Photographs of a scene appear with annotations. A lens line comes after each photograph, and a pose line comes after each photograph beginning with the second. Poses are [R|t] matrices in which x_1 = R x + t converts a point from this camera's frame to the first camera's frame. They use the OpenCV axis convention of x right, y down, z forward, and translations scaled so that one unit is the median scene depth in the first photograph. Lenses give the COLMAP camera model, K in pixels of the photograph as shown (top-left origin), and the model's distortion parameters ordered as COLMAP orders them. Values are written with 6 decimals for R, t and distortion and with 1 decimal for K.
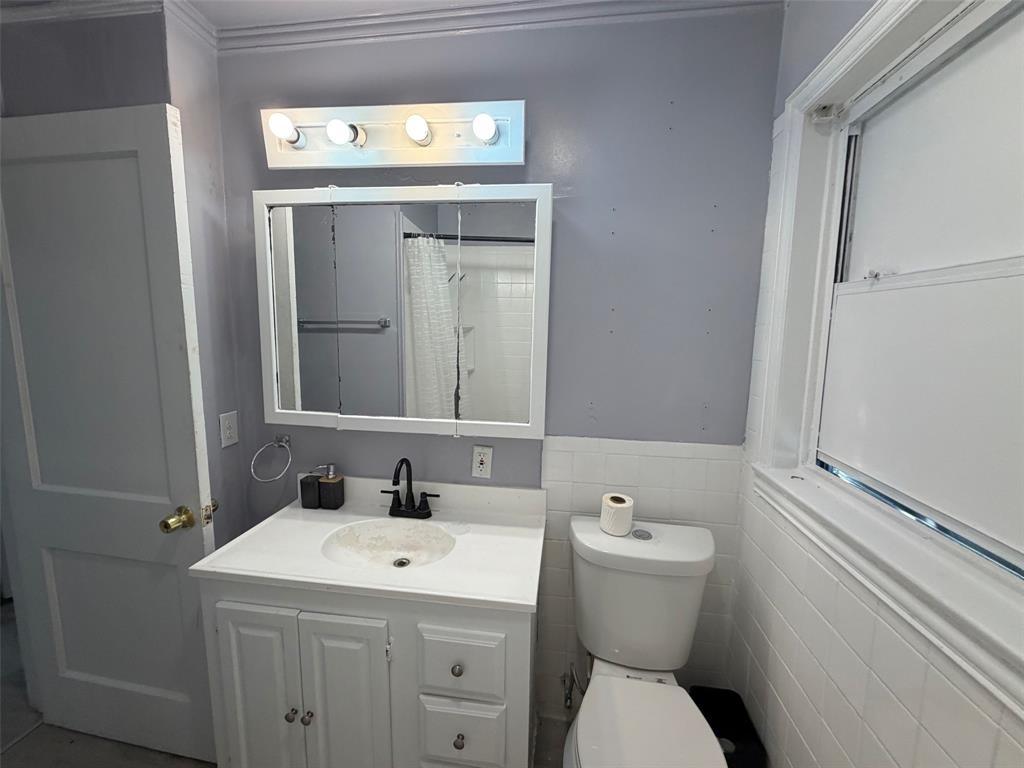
lens RADIAL K [[413.0, 0, 510.7], [0, 413.0, 383.8], [0, 0, 1]] dist [0.003142, 0.000206]
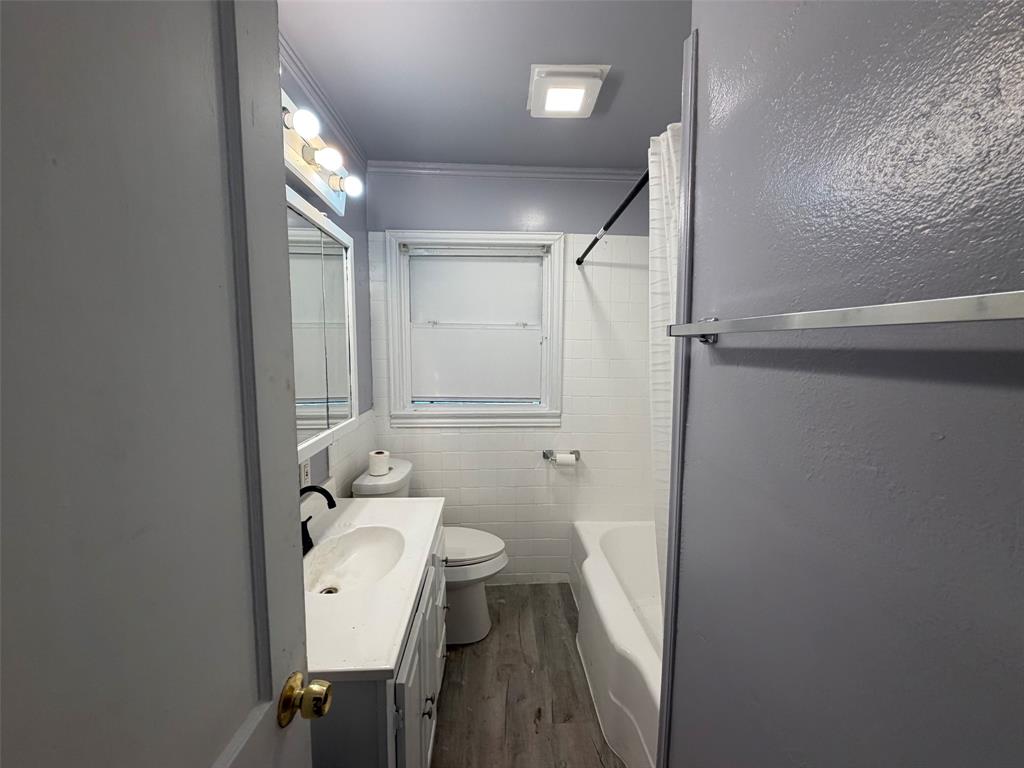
lens RADIAL K [[413.0, 0, 511.2], [0, 413.0, 383.3], [0, 0, 1]] dist [0.003142, 0.000206]
pose [[-0.190117, -0.109078, 0.975683, -1.427044], [0.114460, 0.984569, 0.132374, -0.134691], [-0.975066, 0.136843, -0.174698, 0.810049]]
